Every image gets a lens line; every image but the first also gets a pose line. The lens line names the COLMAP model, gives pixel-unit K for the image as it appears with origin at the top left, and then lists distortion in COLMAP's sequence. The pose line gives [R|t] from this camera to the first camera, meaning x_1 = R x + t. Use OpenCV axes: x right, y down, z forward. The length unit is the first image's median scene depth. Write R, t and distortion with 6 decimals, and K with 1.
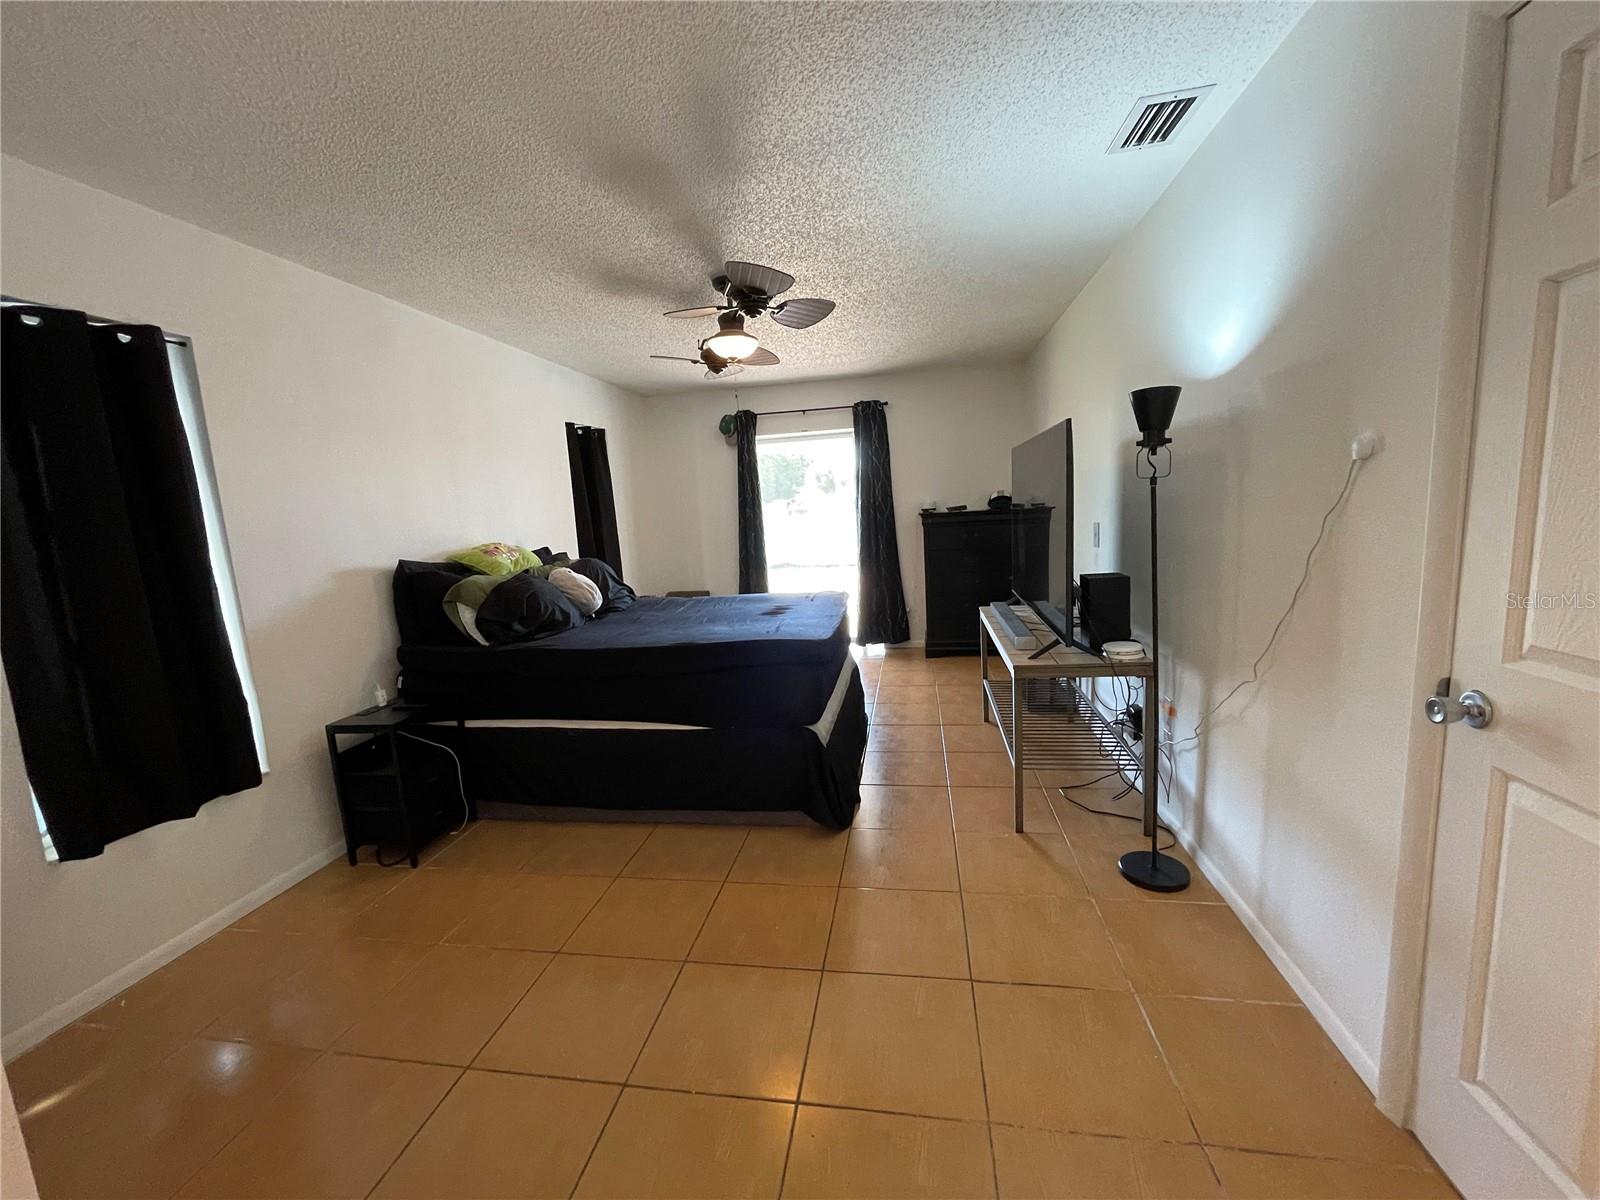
lens RADIAL K [[644.7, 0, 796.2], [0, 644.7, 601.1], [0, 0, 1]] dist [-0.003786, 0.000345]
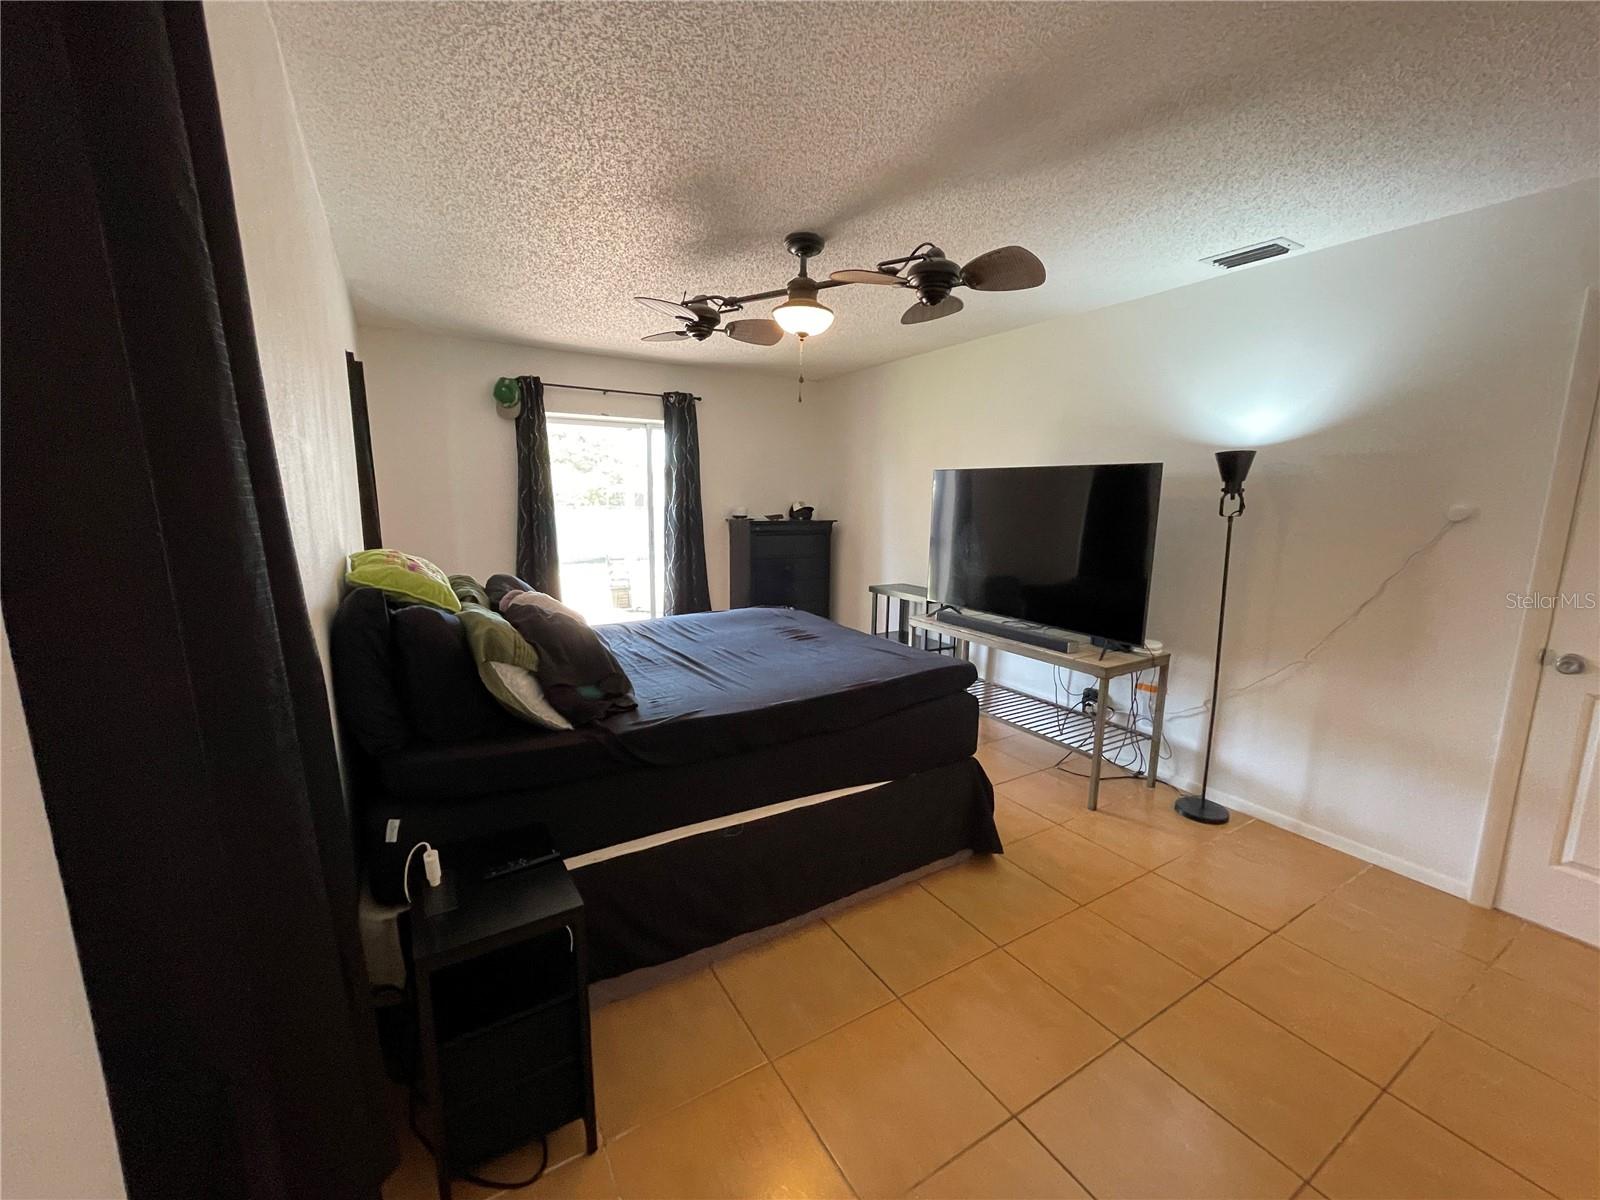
lens RADIAL K [[644.7, 0, 795.6], [0, 644.7, 603.6], [0, 0, 1]] dist [-0.003786, 0.000345]
pose [[0.752308, -0.039817, 0.657607, -0.386131], [0.037460, 0.999142, 0.017642, -0.026369], [-0.657745, 0.011362, 0.753155, 0.225672]]
